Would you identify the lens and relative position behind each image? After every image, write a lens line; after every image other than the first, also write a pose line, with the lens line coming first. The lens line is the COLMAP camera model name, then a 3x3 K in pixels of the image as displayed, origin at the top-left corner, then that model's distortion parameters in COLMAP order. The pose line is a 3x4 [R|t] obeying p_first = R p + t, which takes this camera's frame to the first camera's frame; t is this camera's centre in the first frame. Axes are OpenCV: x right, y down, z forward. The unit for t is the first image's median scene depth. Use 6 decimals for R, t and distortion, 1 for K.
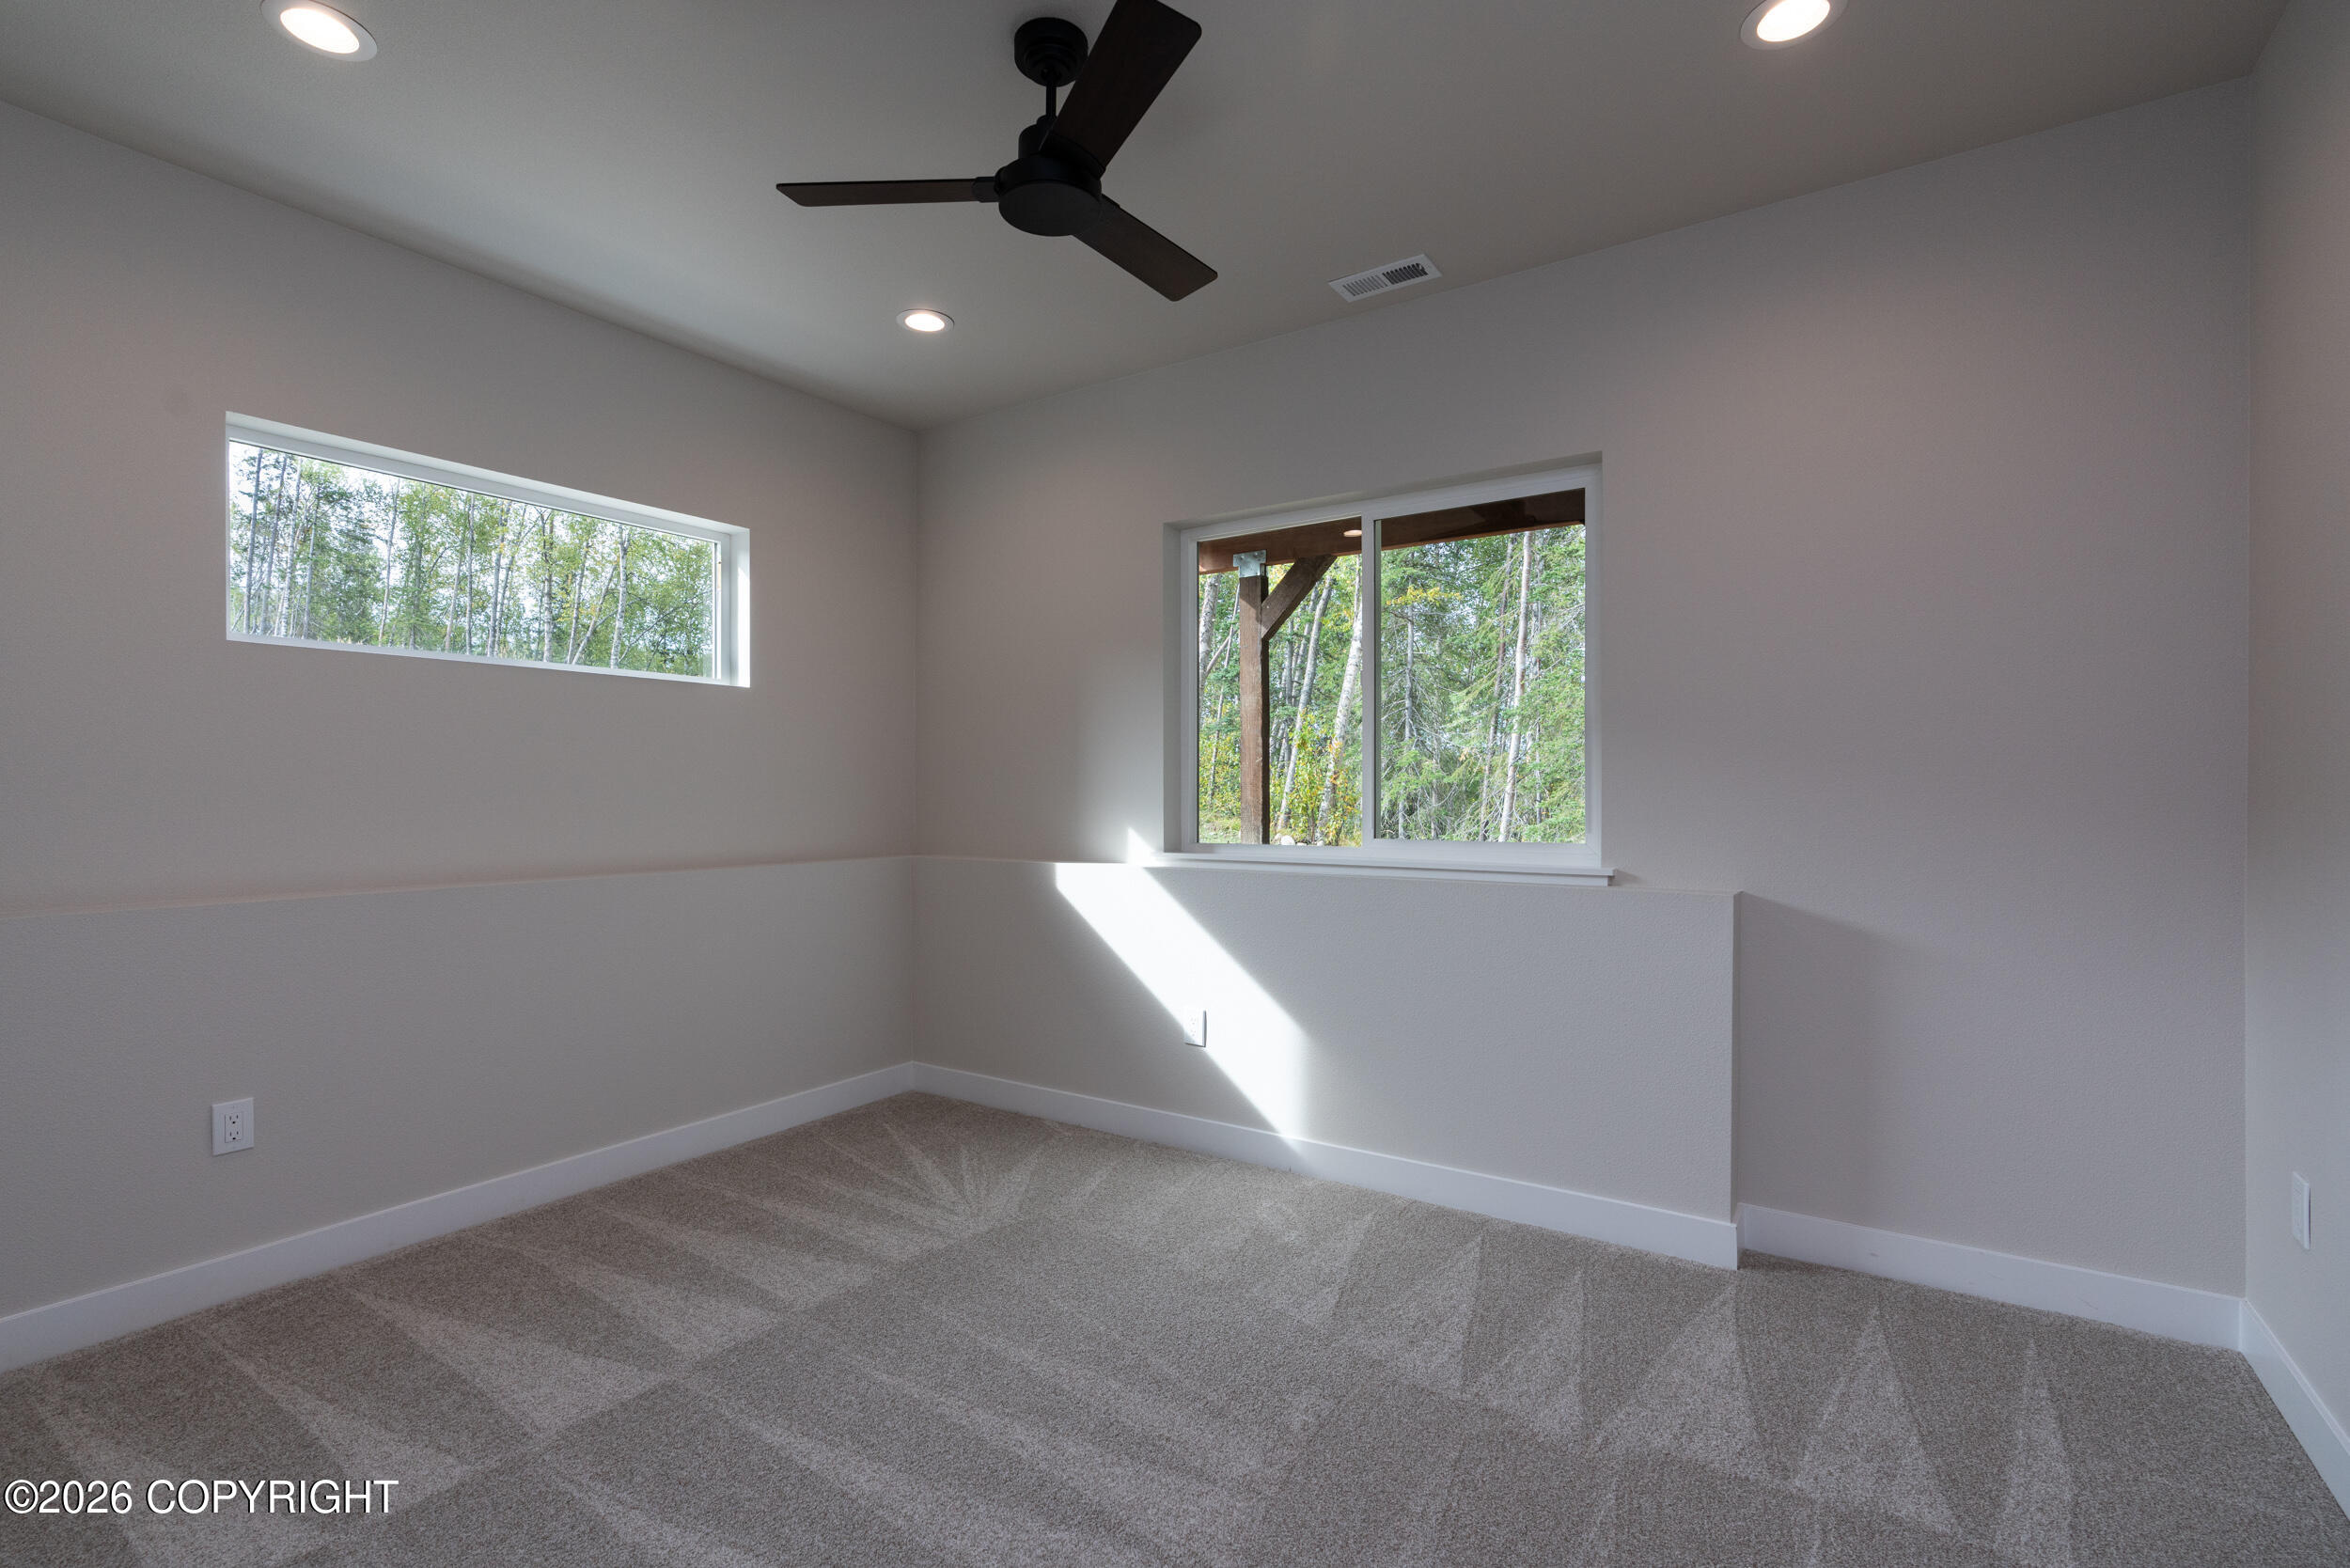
lens RADIAL K [[1047.4, 0, 1142.6], [0, 1047.4, 792.3], [0, 0, 1]] dist [-0.013923, 0.006714]
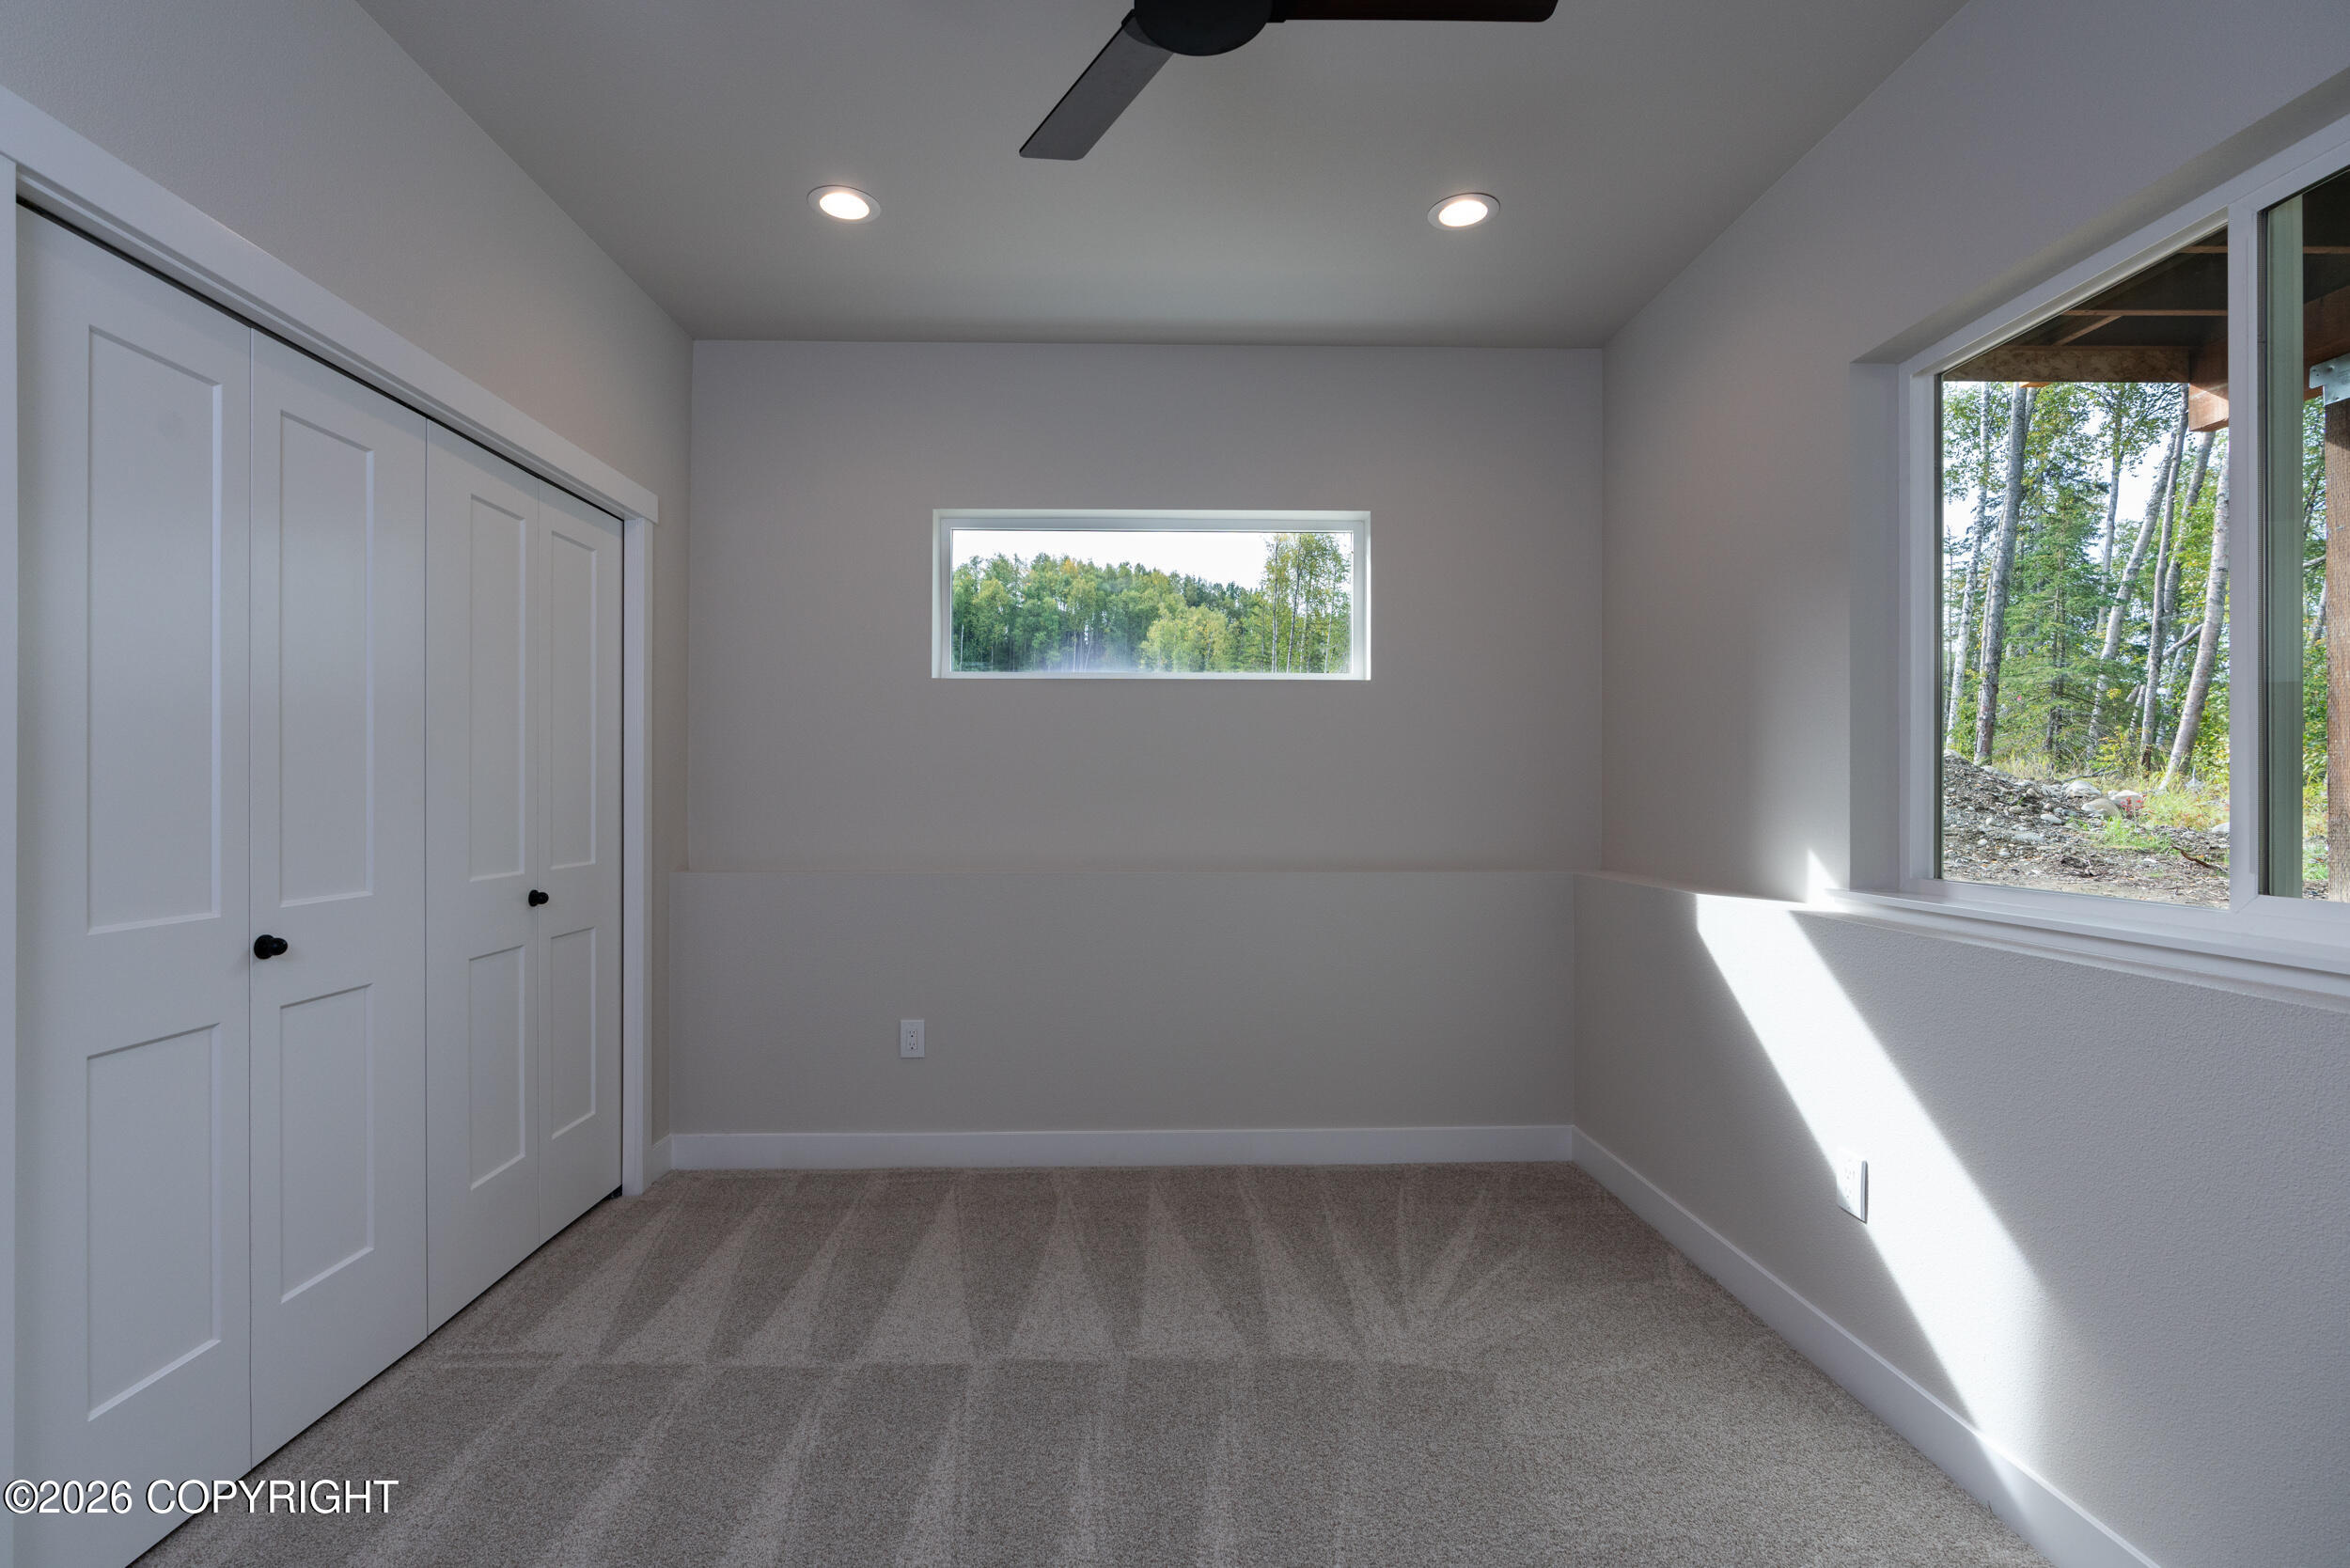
lens RADIAL K [[1047.4, 0, 1177.8], [0, 1047.4, 785.9], [0, 0, 1]] dist [-0.013923, 0.006714]
pose [[0.594954, -0.003623, -0.803752, 0.345896], [-0.001038, 0.999986, -0.005276, -0.000675], [0.803759, 0.003973, 0.594941, 0.382746]]
